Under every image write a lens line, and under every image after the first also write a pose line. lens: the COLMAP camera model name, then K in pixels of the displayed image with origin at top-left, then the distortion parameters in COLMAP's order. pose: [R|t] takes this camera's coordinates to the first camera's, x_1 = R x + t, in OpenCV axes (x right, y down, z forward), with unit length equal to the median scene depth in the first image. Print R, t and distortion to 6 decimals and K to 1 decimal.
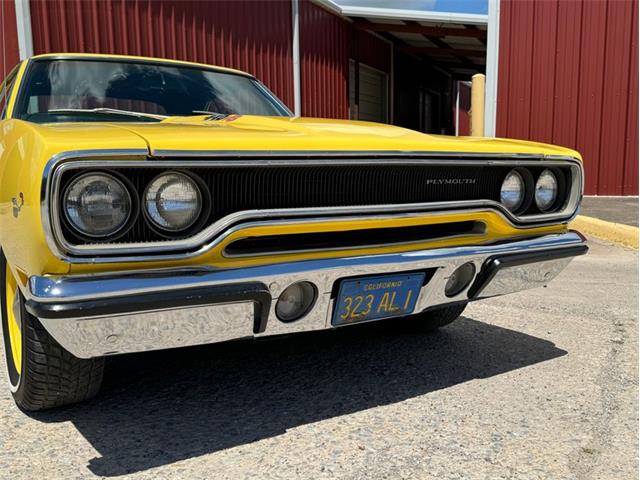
lens RADIAL K [[588.7, 0, 313.5], [0, 588.7, 237.9], [0, 0, 1]] dist [0.108735, -0.200466]
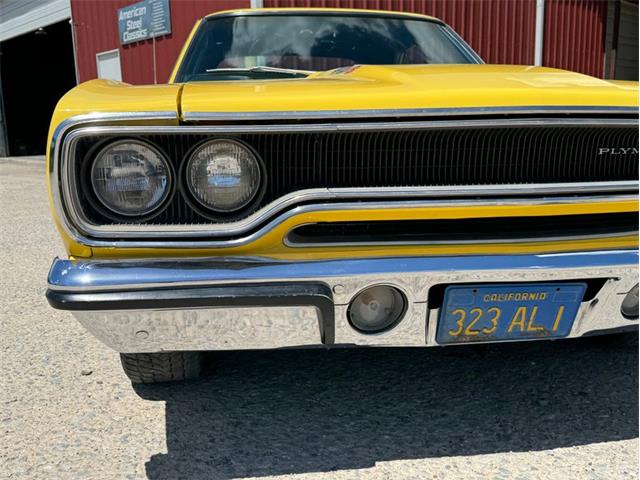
lens RADIAL K [[588.7, 0, 313.5], [0, 588.7, 237.9], [0, 0, 1]] dist [0.108735, -0.200466]
pose [[0.921812, 0.066773, -0.381843, 0.159255], [-0.040364, 0.996232, 0.076768, -0.035429], [0.385530, -0.055353, 0.921034, 0.239423]]
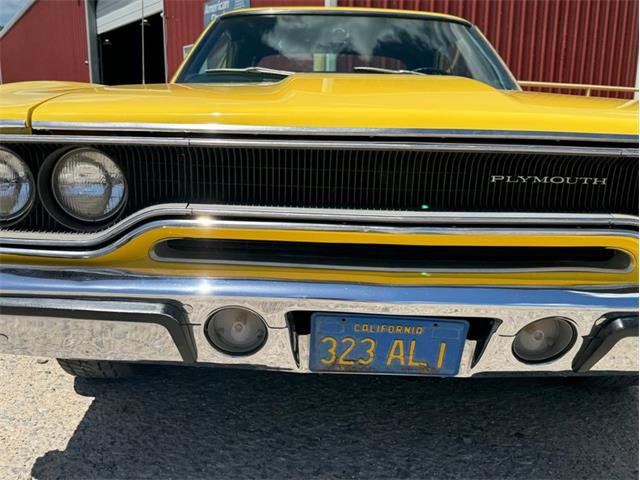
lens RADIAL K [[588.7, 0, 313.5], [0, 588.7, 237.9], [0, 0, 1]] dist [0.108735, -0.200466]
pose [[0.851830, 0.126868, -0.508223, 0.365752], [-0.090486, 0.991280, 0.095791, -0.077604], [0.515944, -0.035611, 0.855882, 0.373085]]
